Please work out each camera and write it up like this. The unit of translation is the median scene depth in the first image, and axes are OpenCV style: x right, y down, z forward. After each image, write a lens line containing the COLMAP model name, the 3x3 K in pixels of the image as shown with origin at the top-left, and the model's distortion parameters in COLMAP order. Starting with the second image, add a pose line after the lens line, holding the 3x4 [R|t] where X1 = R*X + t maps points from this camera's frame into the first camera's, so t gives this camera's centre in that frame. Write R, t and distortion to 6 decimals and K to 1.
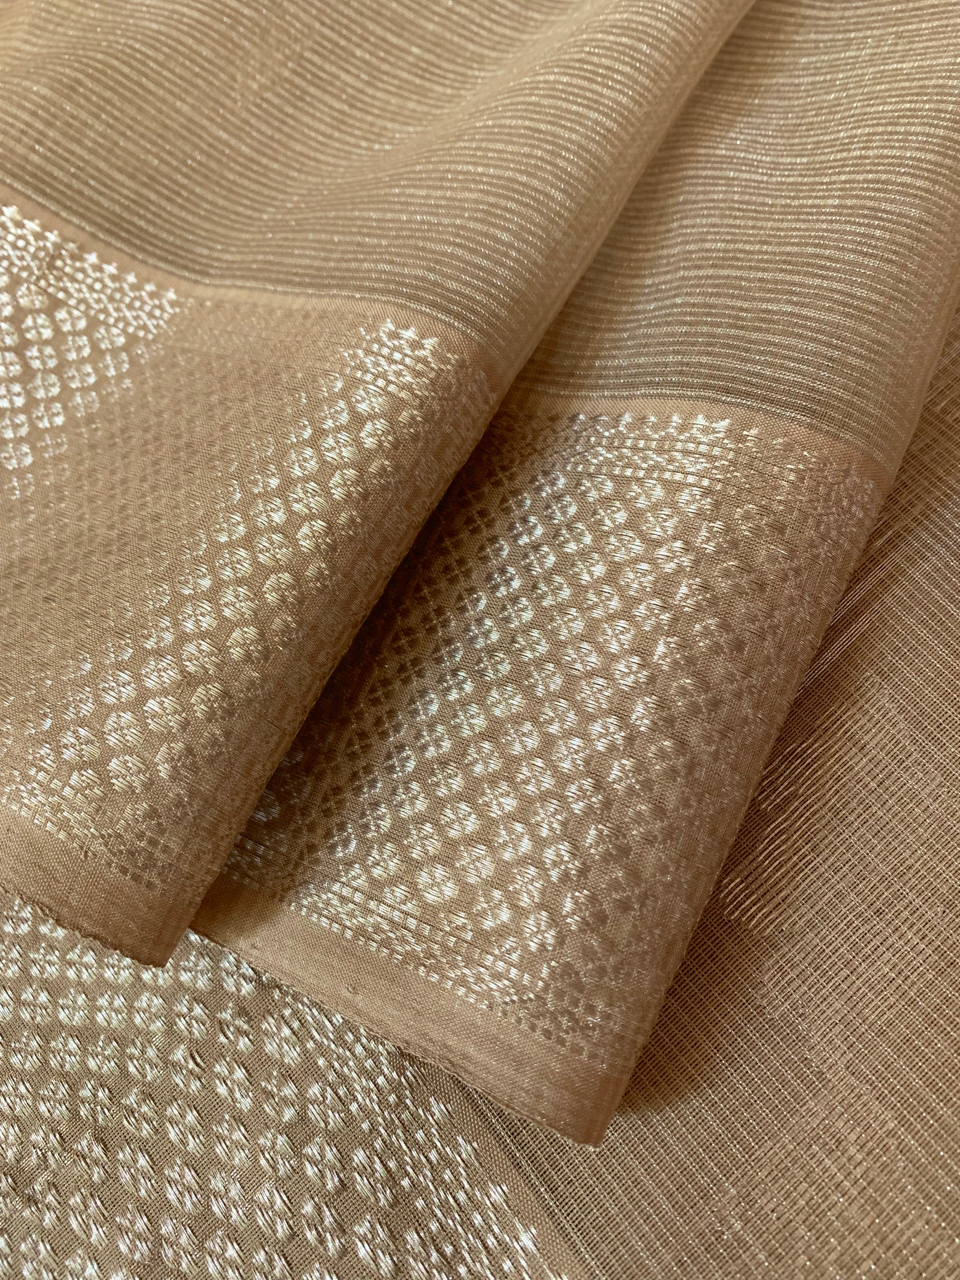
lens RADIAL K [[969.4, 0, 480.3], [0, 969.4, 649.9], [0, 0, 1]] dist [-0.020660, -0.002646]
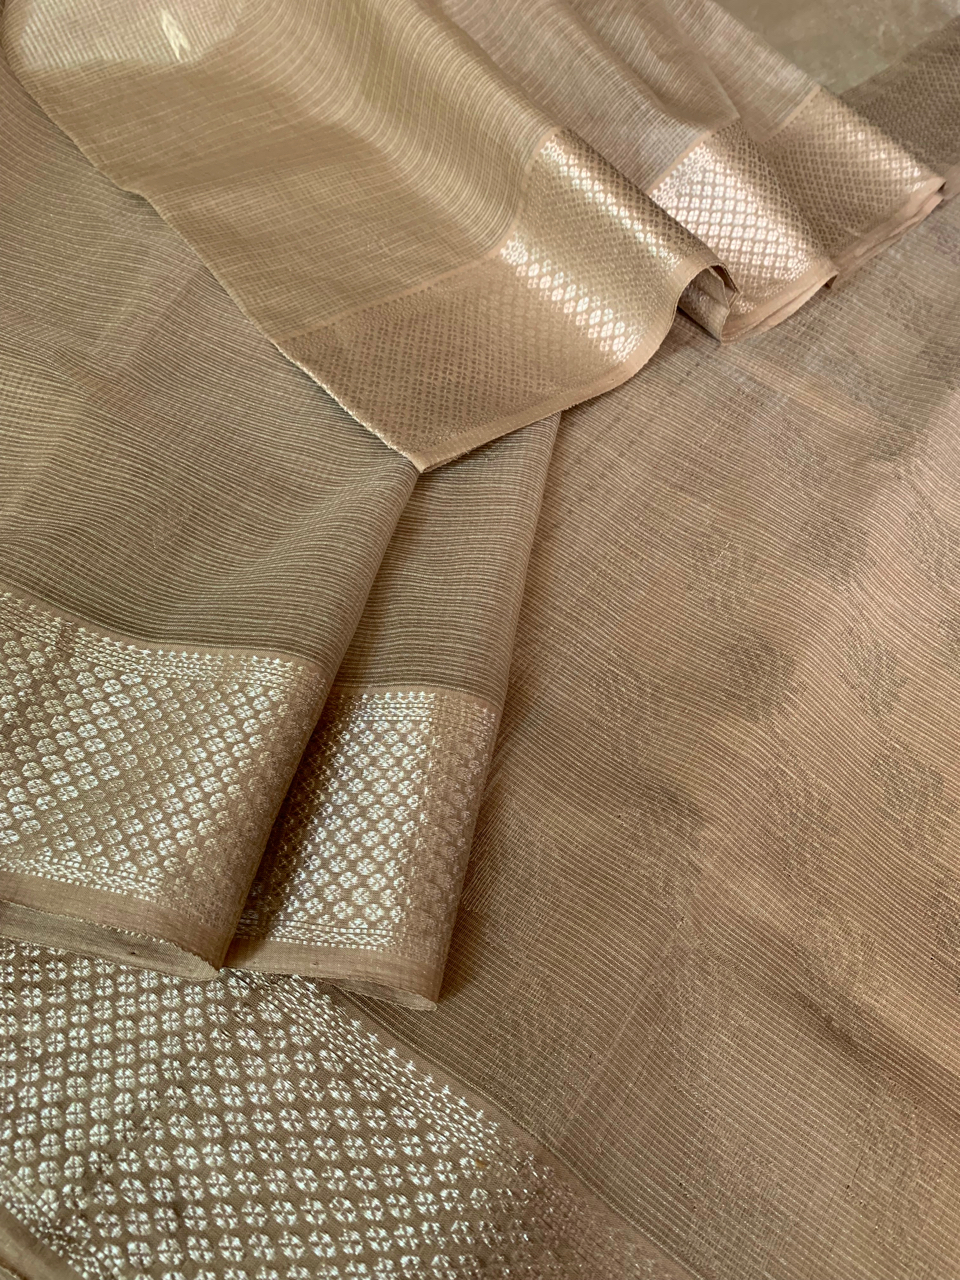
lens RADIAL K [[969.4, 0, 480.3], [0, 969.4, 649.9], [0, 0, 1]] dist [-0.020660, -0.002646]
pose [[0.911100, -0.050318, 0.409103, -0.601388], [0.158982, 0.958621, -0.236158, 0.235393], [-0.380292, 0.280204, 0.881399, -1.145902]]
